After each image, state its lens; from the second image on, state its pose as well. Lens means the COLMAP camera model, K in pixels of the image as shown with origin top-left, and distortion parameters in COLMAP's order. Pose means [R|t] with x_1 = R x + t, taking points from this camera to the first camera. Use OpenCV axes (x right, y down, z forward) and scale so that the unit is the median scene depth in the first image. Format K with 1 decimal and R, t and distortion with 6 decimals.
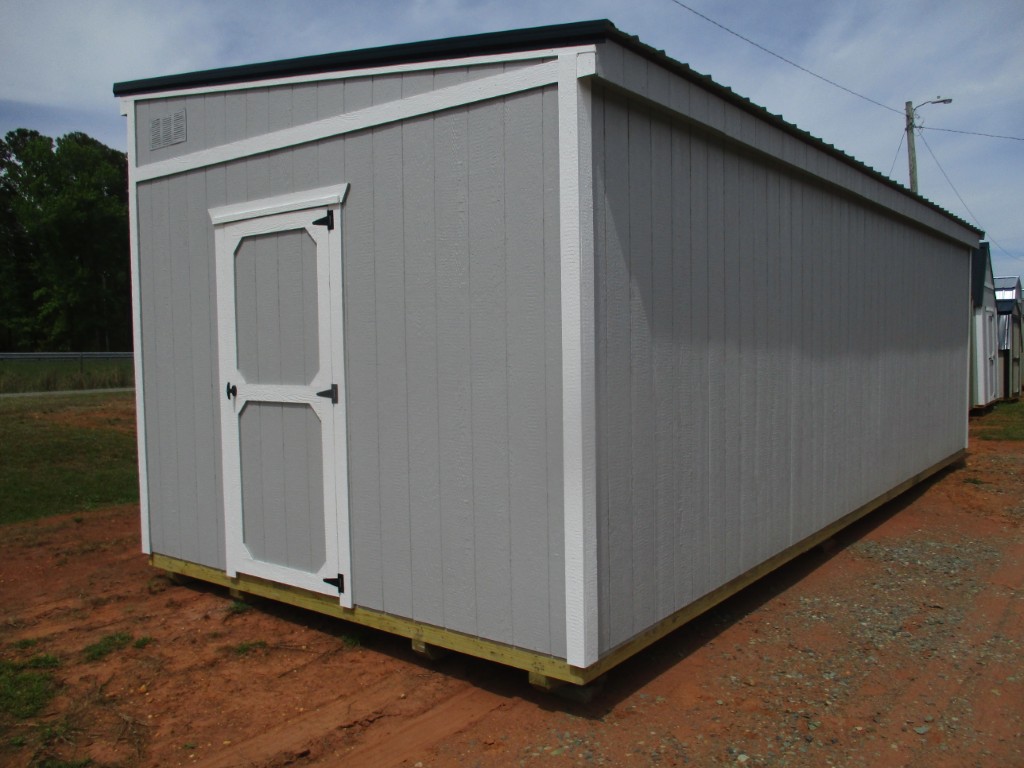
lens RADIAL K [[856.2, 0, 520.7], [0, 856.2, 374.8], [0, 0, 1]] dist [-0.063386, 0.094481]
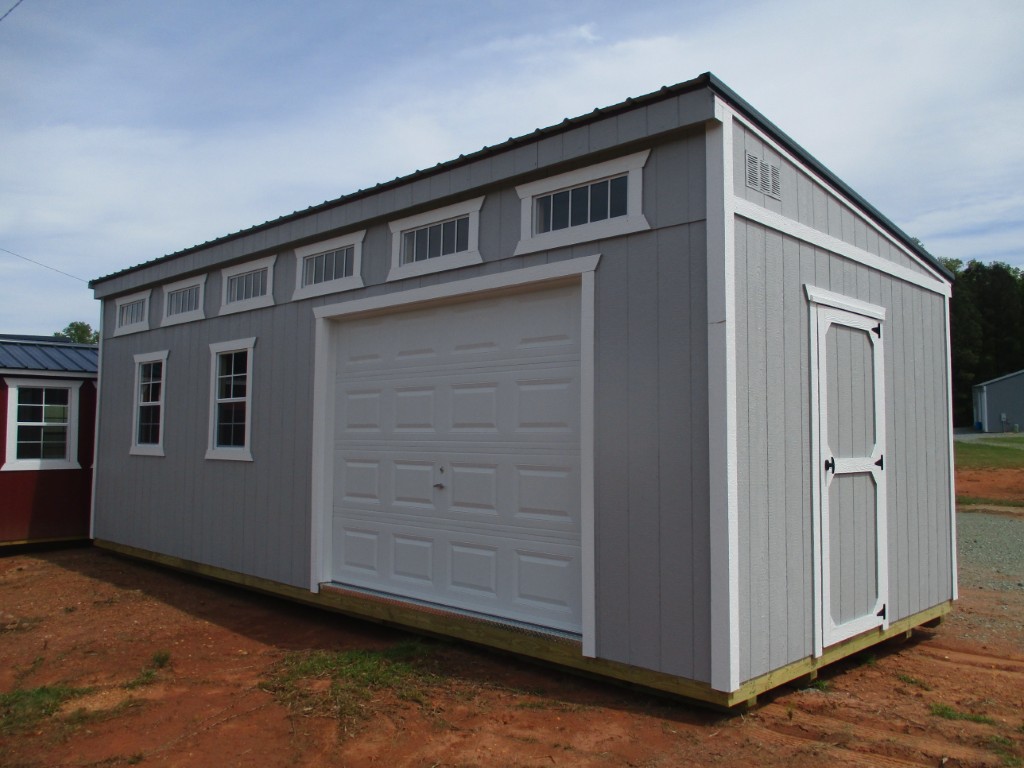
lens RADIAL K [[715.8, 0, 648.0], [0, 715.8, 400.4], [0, 0, 1]] dist [-0.039569, 0.045119]
pose [[0.139424, 0.077074, 0.987229, -1.320878], [0.037383, 0.995846, -0.083026, 0.004795], [-0.989527, 0.048481, 0.135964, 1.175101]]
